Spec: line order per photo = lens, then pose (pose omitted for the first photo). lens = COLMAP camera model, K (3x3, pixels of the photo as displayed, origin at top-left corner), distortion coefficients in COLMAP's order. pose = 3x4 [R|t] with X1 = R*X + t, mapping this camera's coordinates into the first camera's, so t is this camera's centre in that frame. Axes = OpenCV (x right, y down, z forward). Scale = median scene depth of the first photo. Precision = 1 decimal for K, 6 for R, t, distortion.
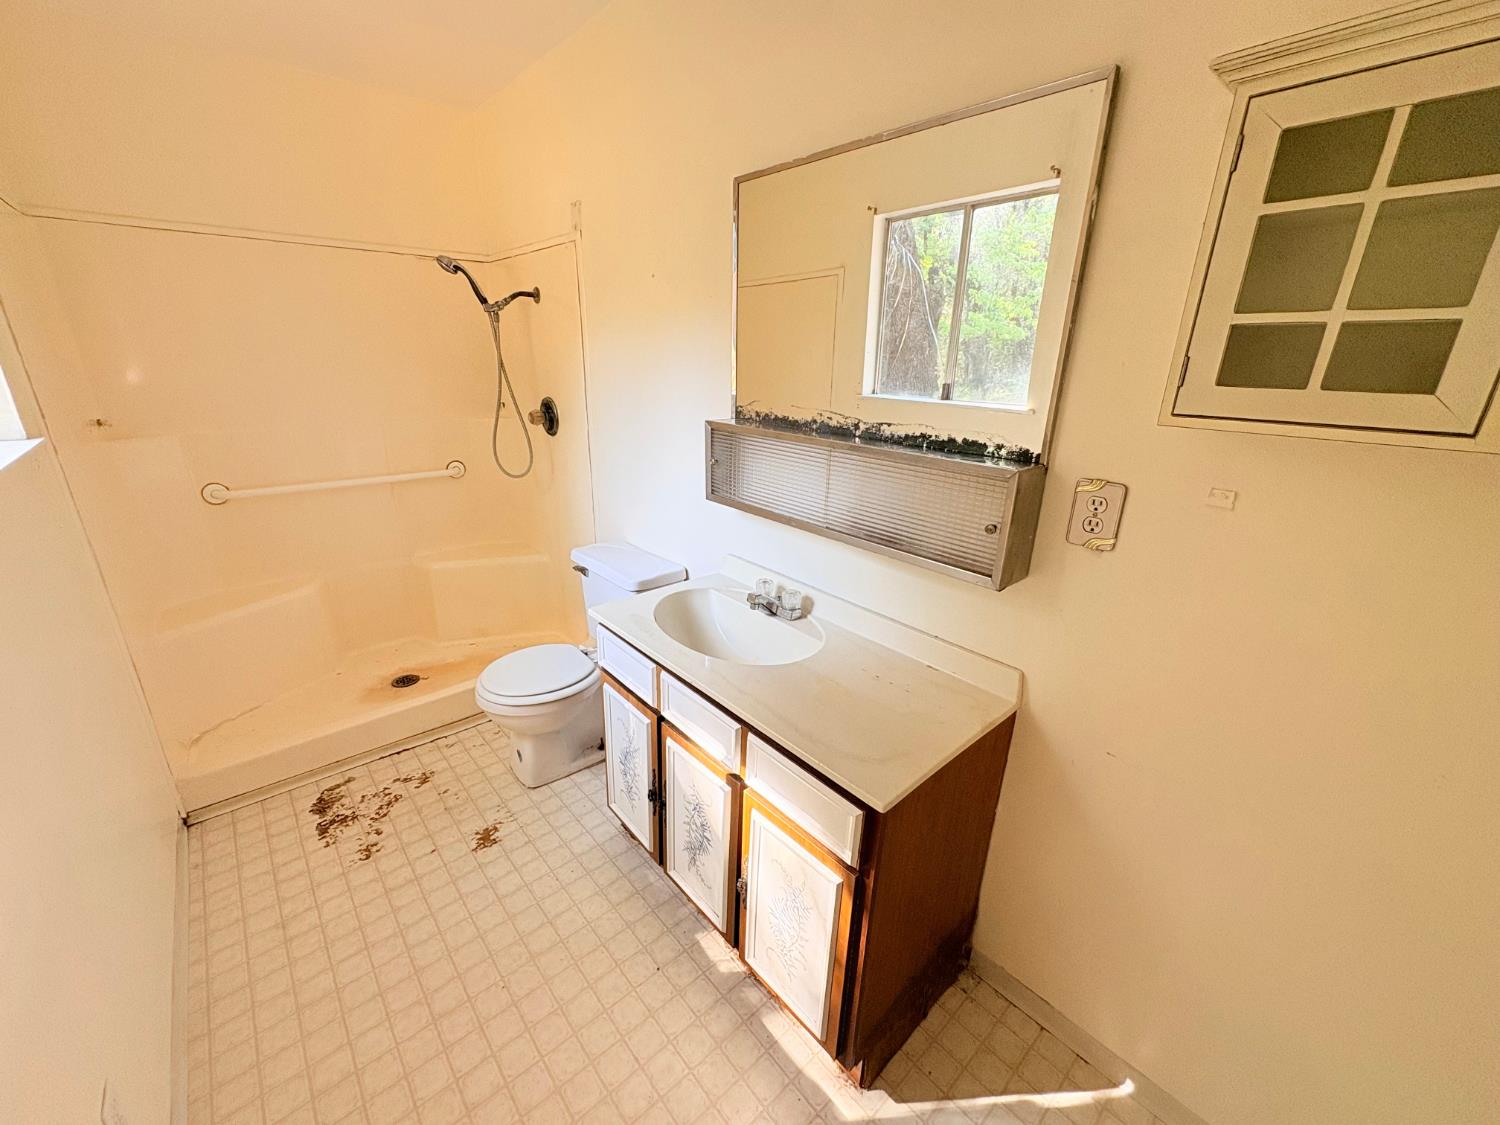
lens RADIAL K [[601.8, 0, 750.6], [0, 601.8, 562.1], [0, 0, 1]] dist [0.002284, -0.000561]
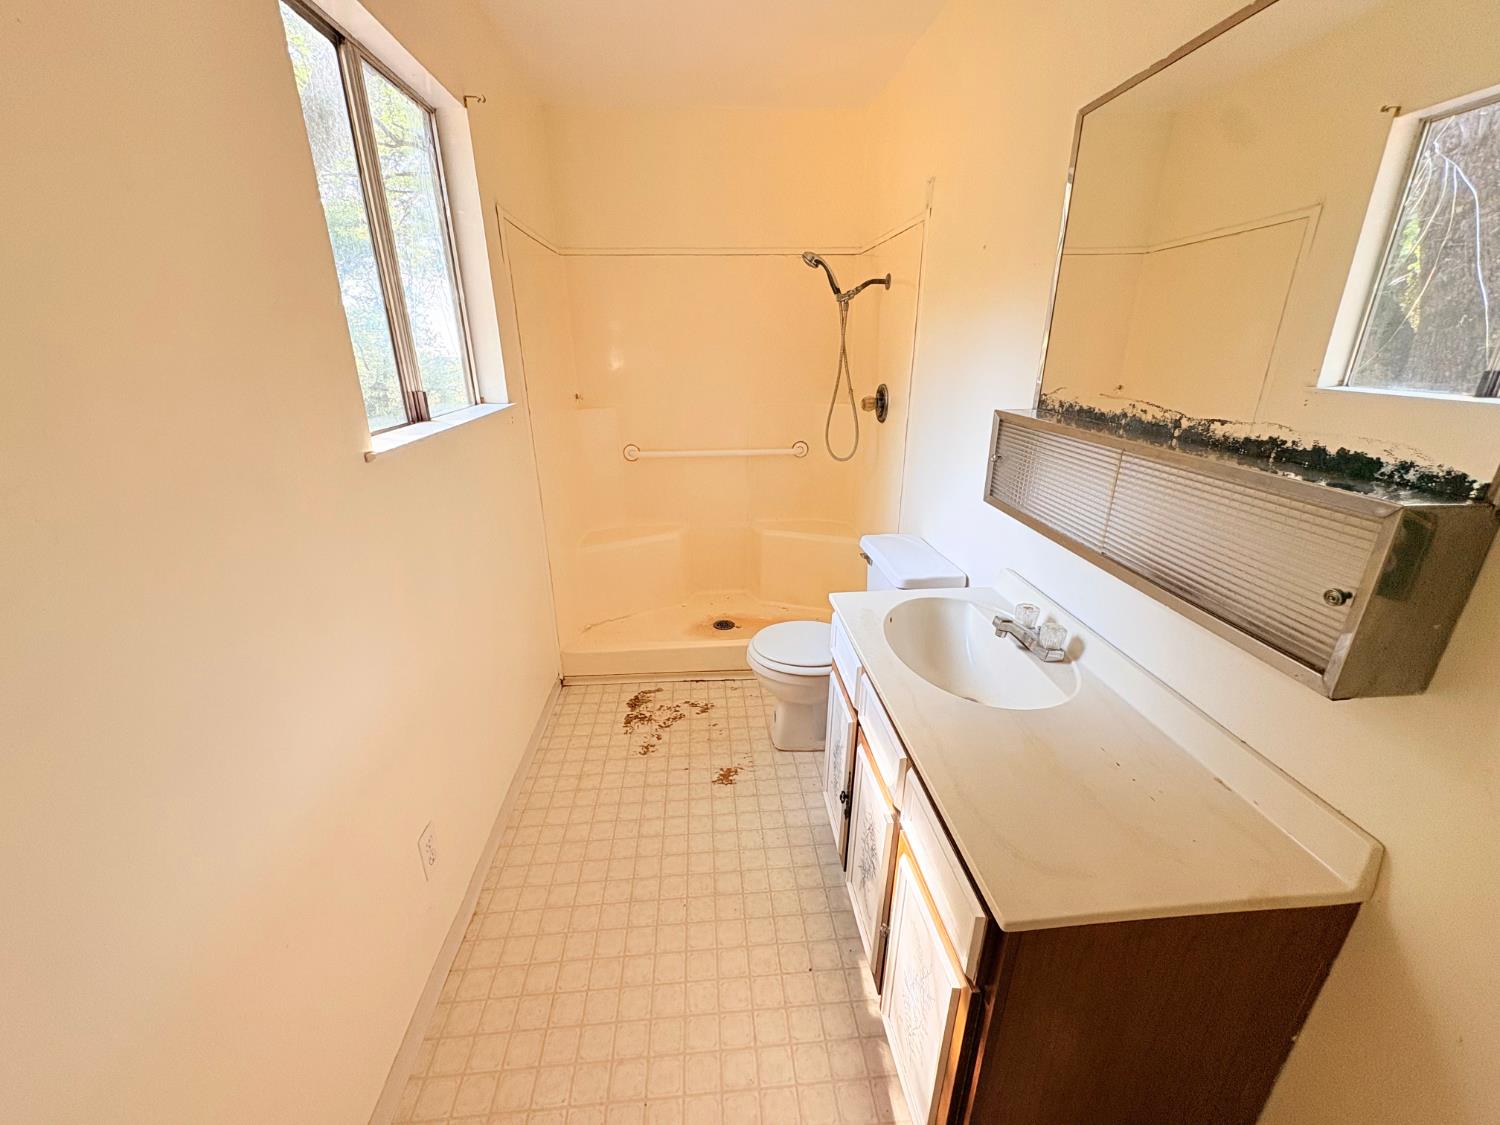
lens RADIAL K [[601.8, 0, 746.9], [0, 601.8, 561.6], [0, 0, 1]] dist [0.002284, -0.000561]
pose [[0.797651, 0.182427, -0.574867, 0.173511], [-0.175684, 0.982103, 0.067890, -0.017286], [0.576964, 0.046842, 0.815425, 0.098742]]
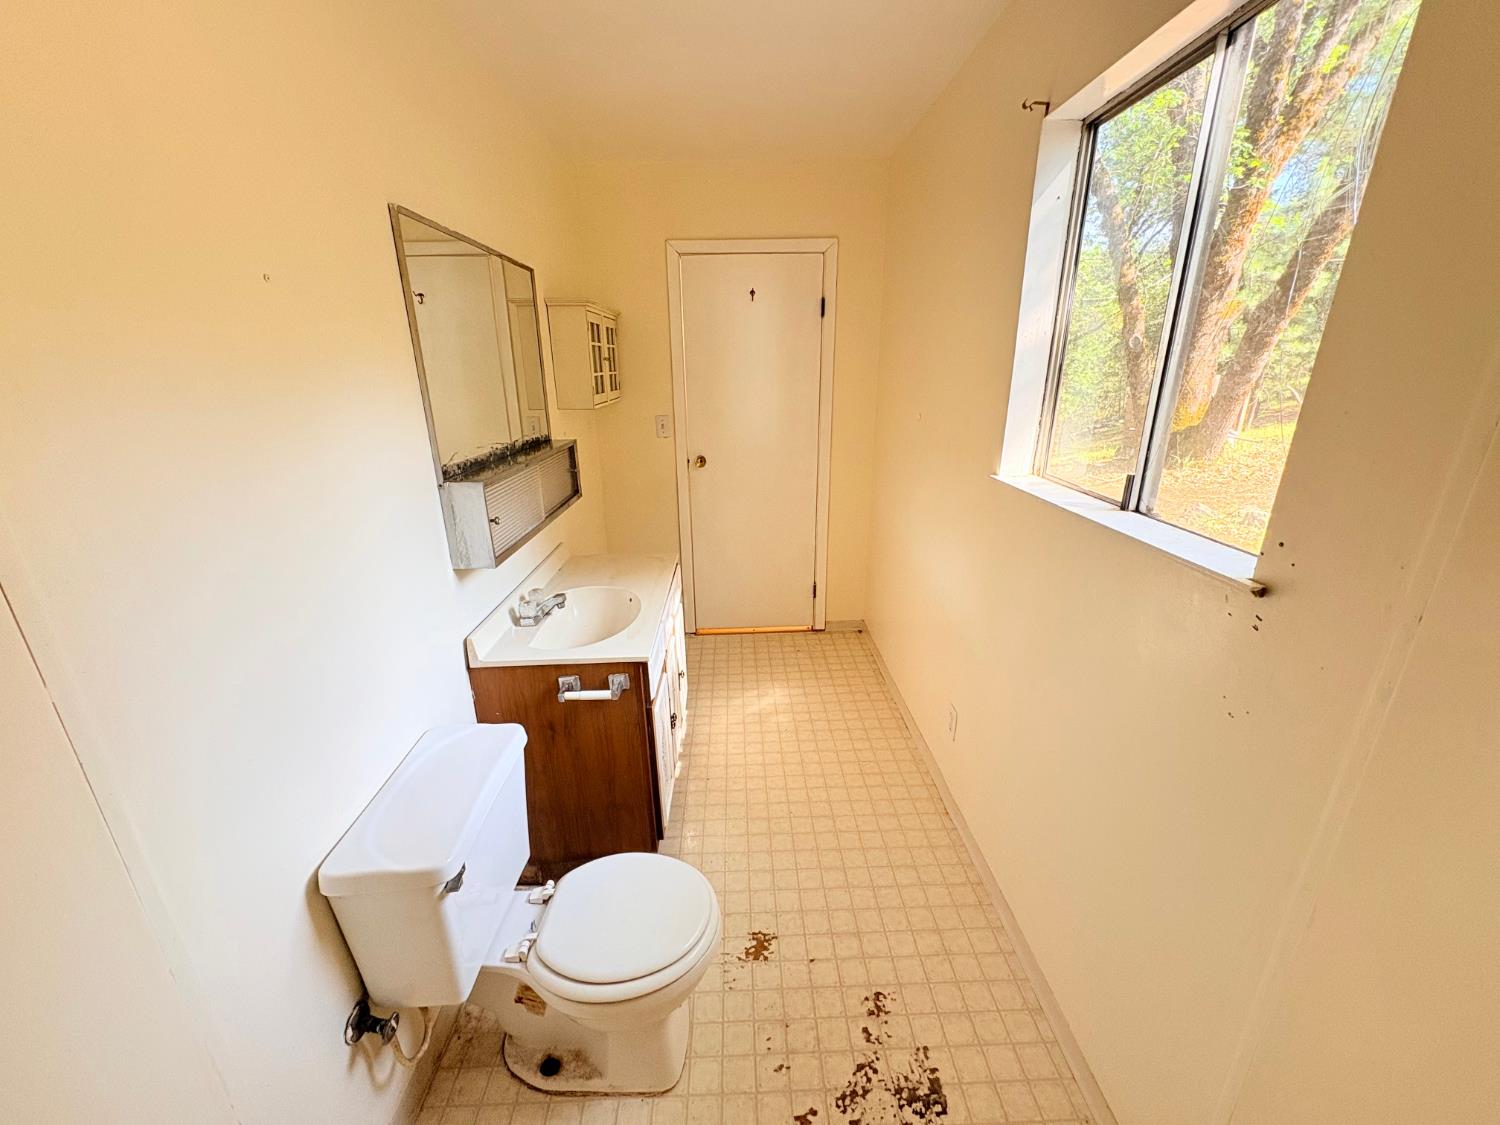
lens RADIAL K [[601.8, 0, 745.3], [0, 601.8, 564.4], [0, 0, 1]] dist [0.002284, -0.000561]
pose [[-0.761799, -0.215187, 0.611029, -0.905657], [0.210003, 0.810251, 0.547167, -0.525080], [-0.612830, 0.545149, -0.572059, 1.303430]]
